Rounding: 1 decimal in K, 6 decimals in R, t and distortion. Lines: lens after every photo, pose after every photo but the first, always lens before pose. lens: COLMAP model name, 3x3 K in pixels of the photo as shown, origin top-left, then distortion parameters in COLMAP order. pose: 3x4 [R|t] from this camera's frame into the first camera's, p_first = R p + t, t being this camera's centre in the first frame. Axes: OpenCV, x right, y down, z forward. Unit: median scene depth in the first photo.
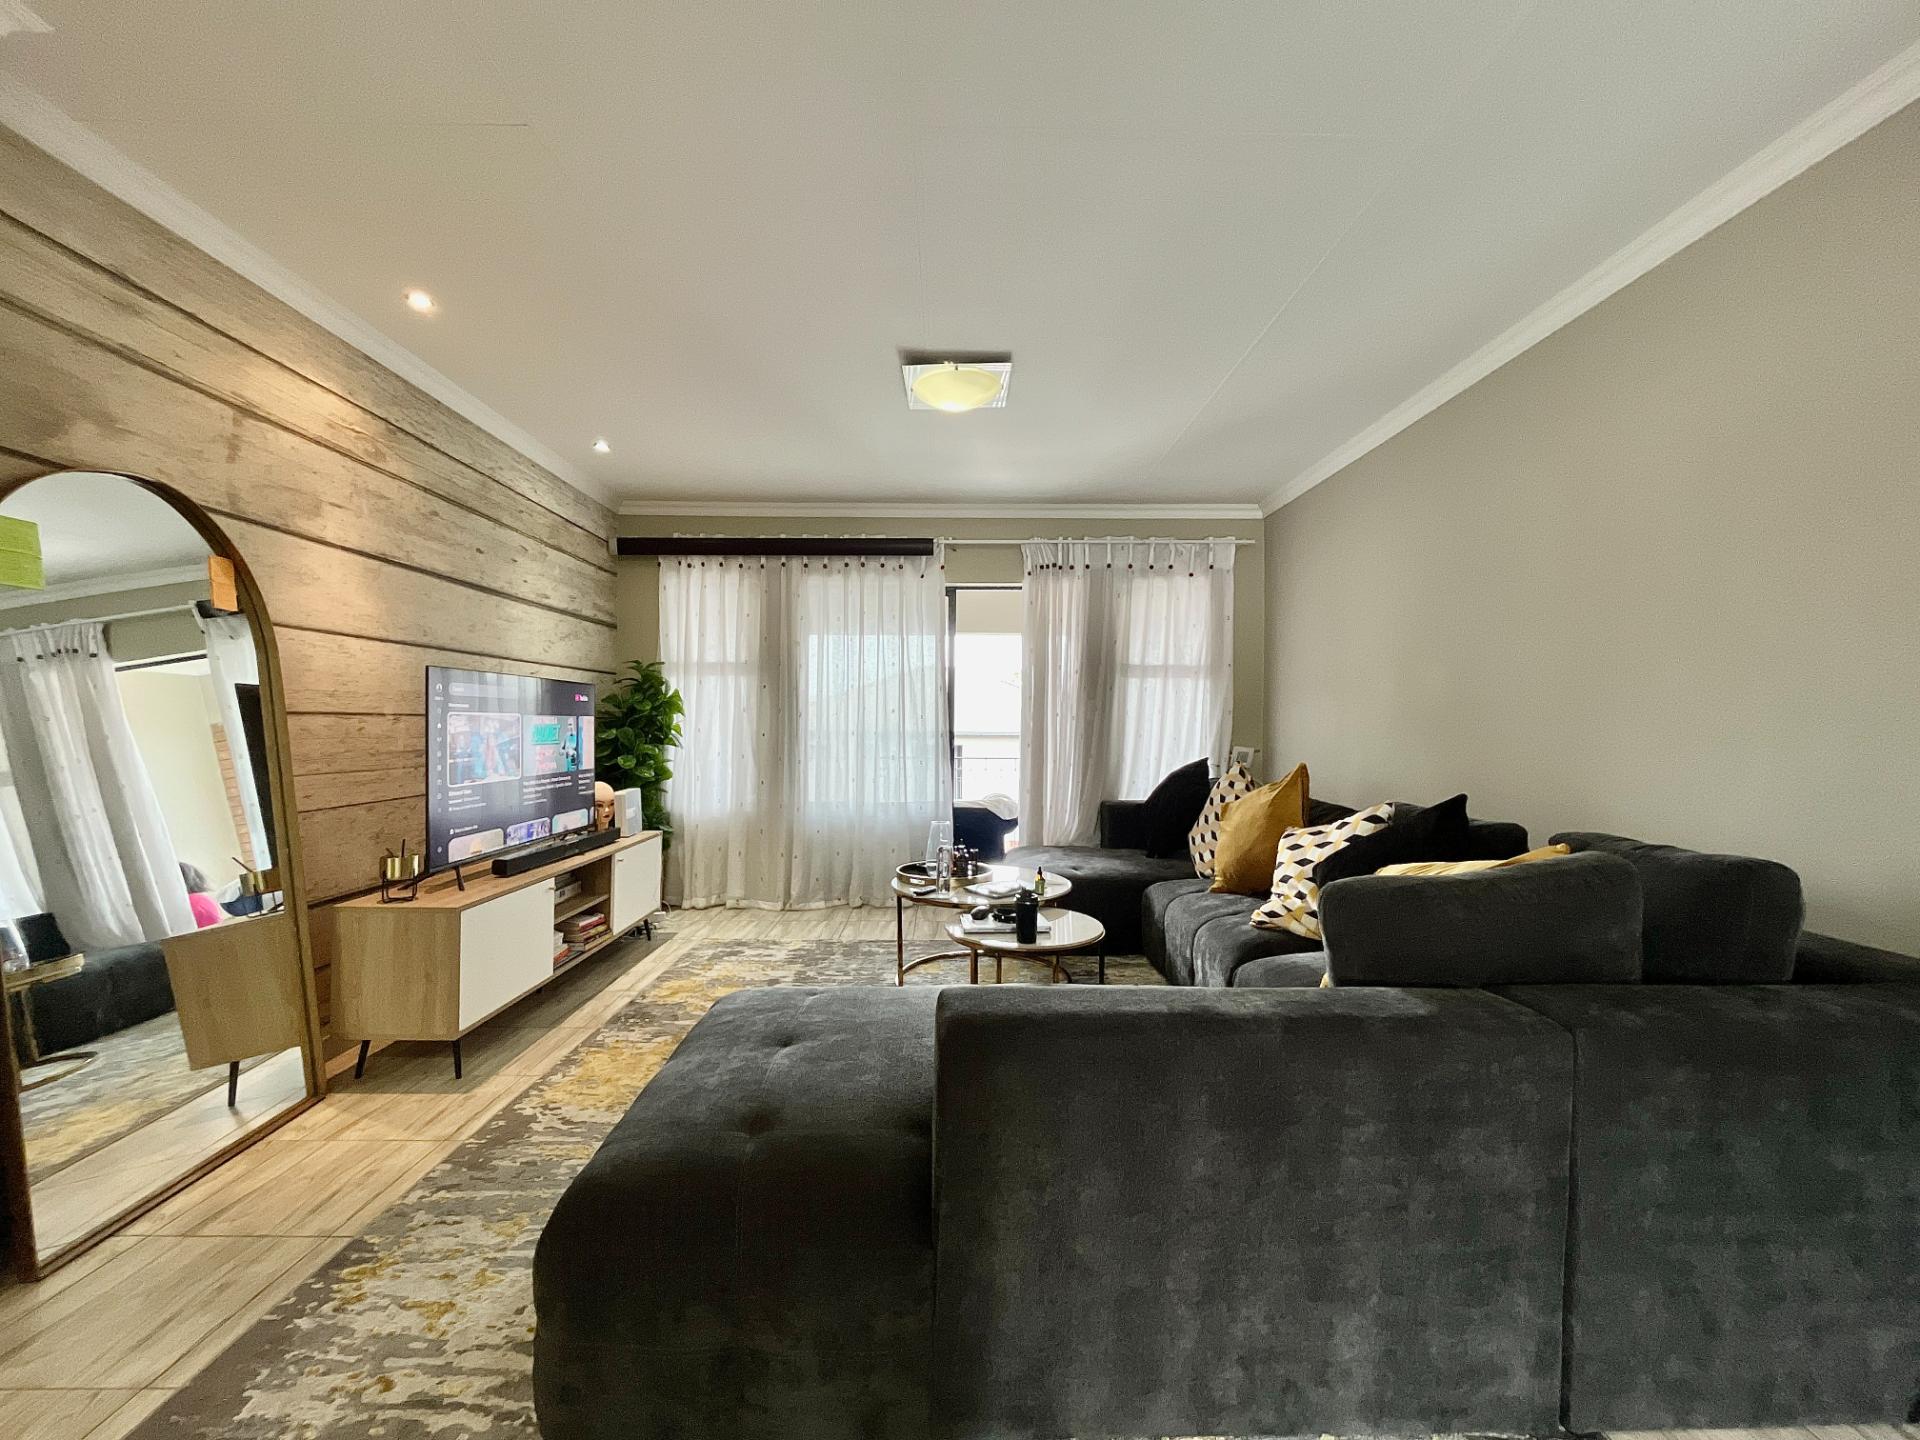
lens RADIAL K [[778.3, 0, 954.4], [0, 778.3, 720.7], [0, 0, 1]] dist [-0.002490, 0.000746]
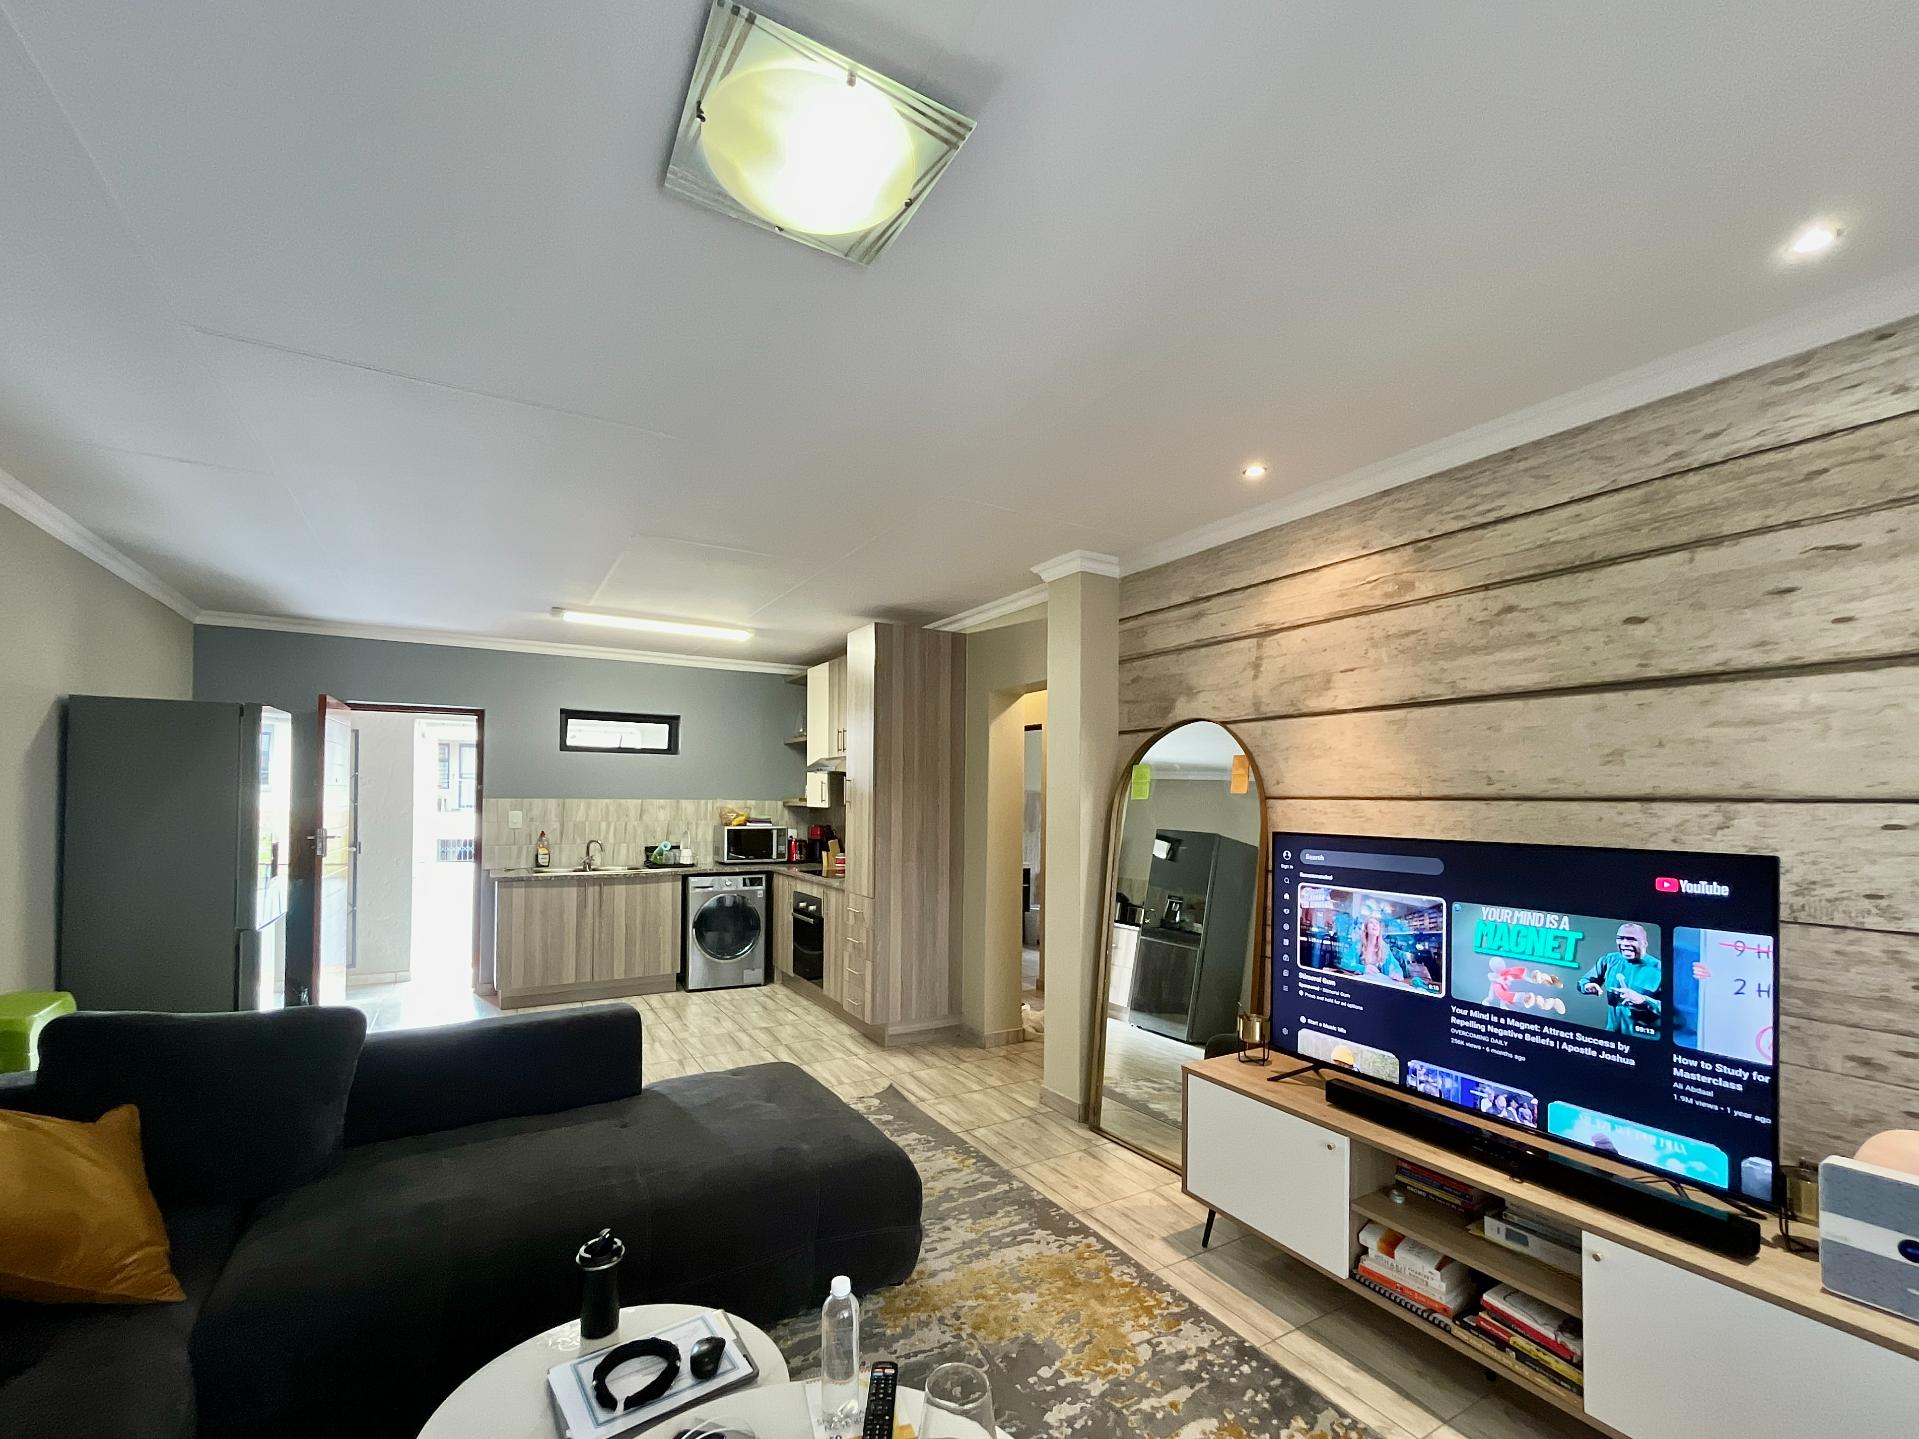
lens RADIAL K [[847.7, 0, 954.7], [0, 847.7, 787.3], [0, 0, 1]] dist [0.001083, -0.000990]
pose [[-0.870989, -0.016310, -0.491031, 0.137666], [-0.008929, 0.999809, -0.017371, -0.079169], [0.491220, -0.010746, -0.870969, 1.305616]]
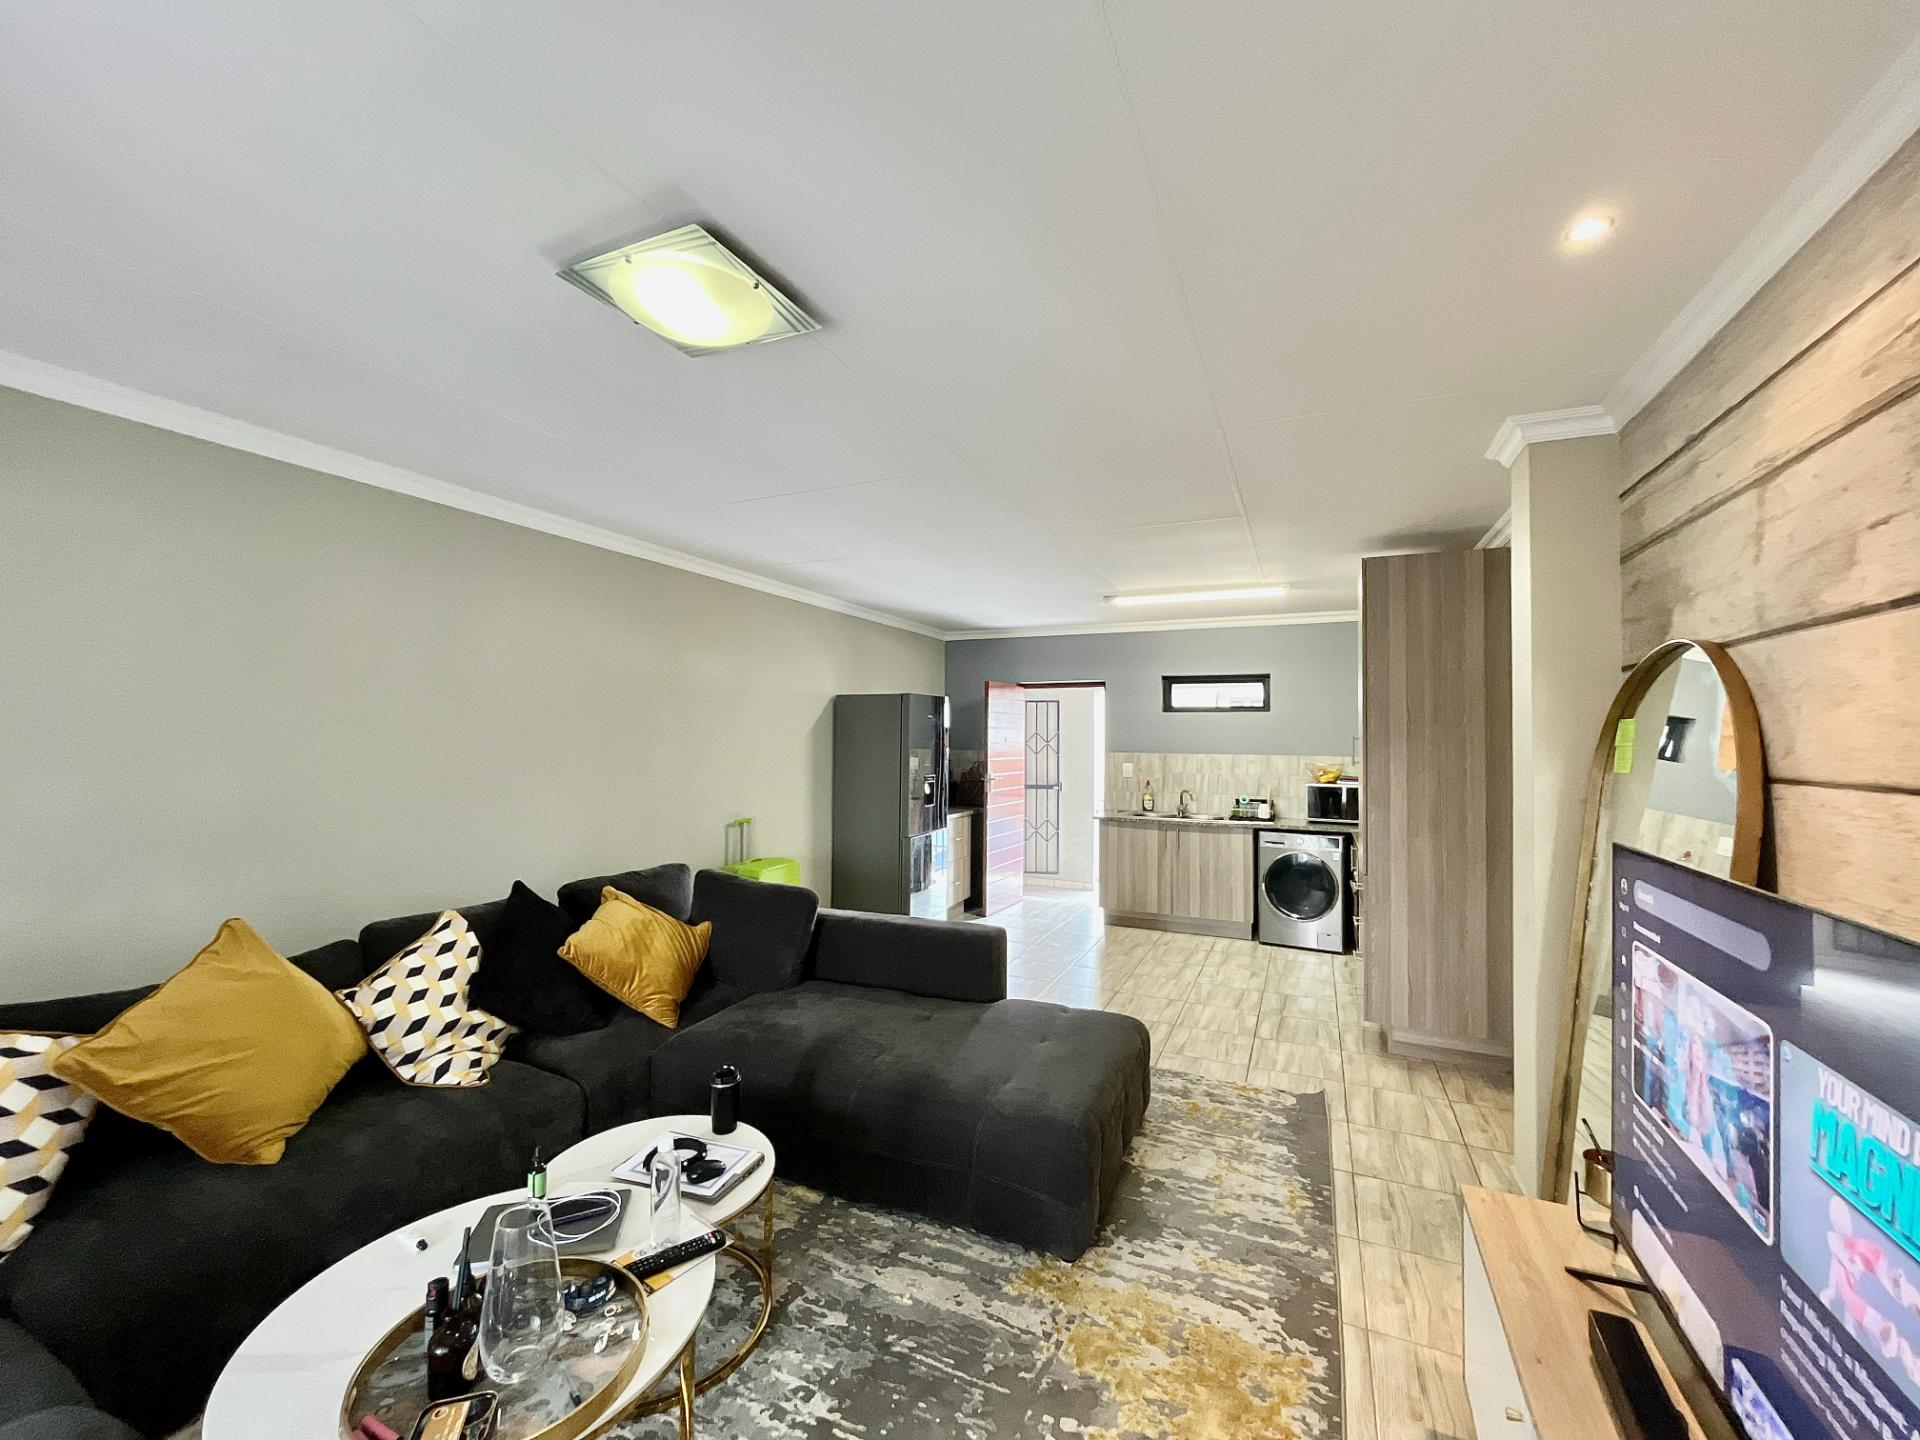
lens RADIAL K [[778.3, 0, 944.3], [0, 778.3, 722.8], [0, 0, 1]] dist [-0.002490, 0.000746]
pose [[-0.897943, -0.003416, 0.440098, -0.374968], [-0.014662, 0.999647, -0.022156, -0.103272], [-0.439867, -0.026348, -0.897676, 1.290947]]
